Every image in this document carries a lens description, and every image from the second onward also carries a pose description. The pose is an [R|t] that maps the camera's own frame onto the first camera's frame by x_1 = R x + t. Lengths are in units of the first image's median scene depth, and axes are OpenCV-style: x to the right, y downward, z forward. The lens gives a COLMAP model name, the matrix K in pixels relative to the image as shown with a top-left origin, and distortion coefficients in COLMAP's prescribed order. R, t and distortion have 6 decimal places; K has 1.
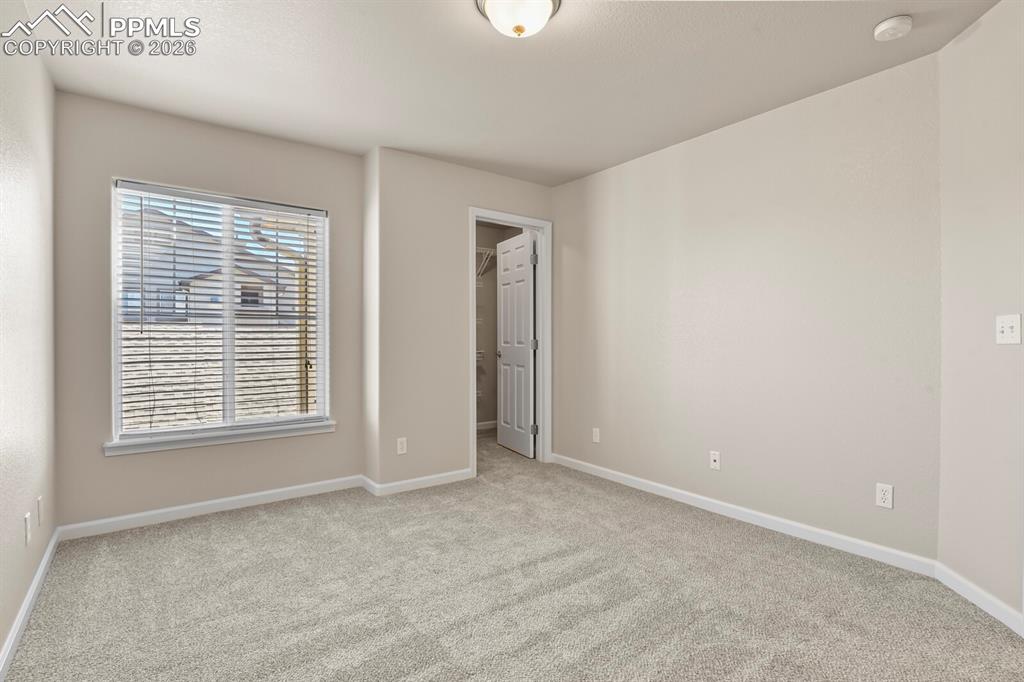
lens RADIAL K [[497.3, 0, 514.6], [0, 497.3, 336.7], [0, 0, 1]] dist [-0.011401, -0.000513]
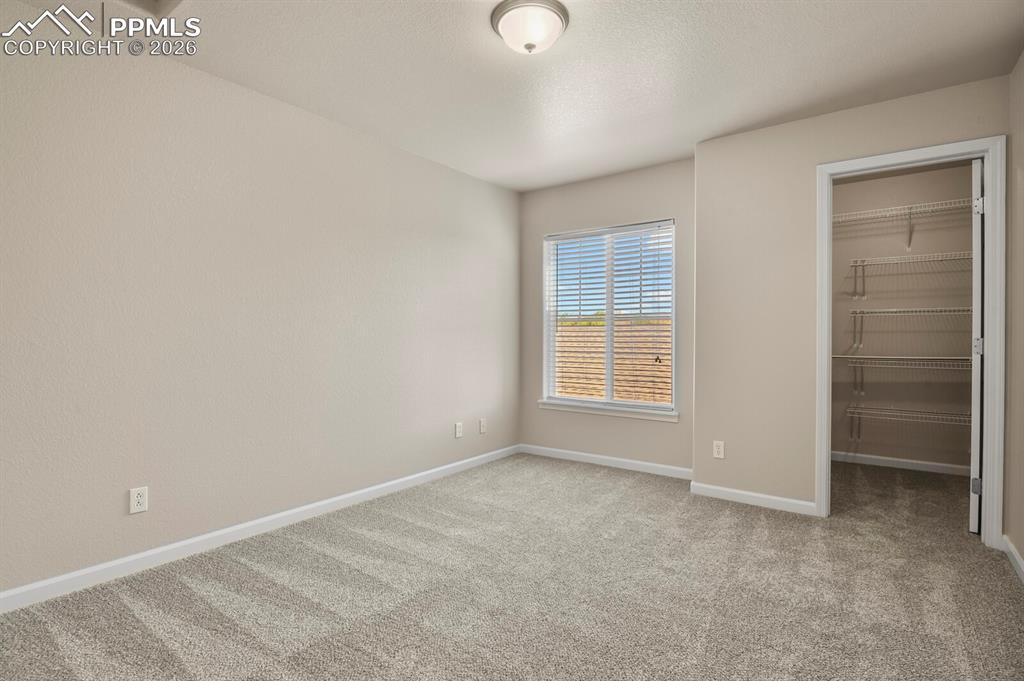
lens RADIAL K [[497.3, 0, 514.5], [0, 497.3, 339.1], [0, 0, 1]] dist [-0.011401, -0.000513]
pose [[0.275840, 0.006018, -0.961185, 0.590030], [0.002680, 0.999972, 0.007030, 0.001198], [0.961200, -0.004515, 0.275816, 0.377188]]
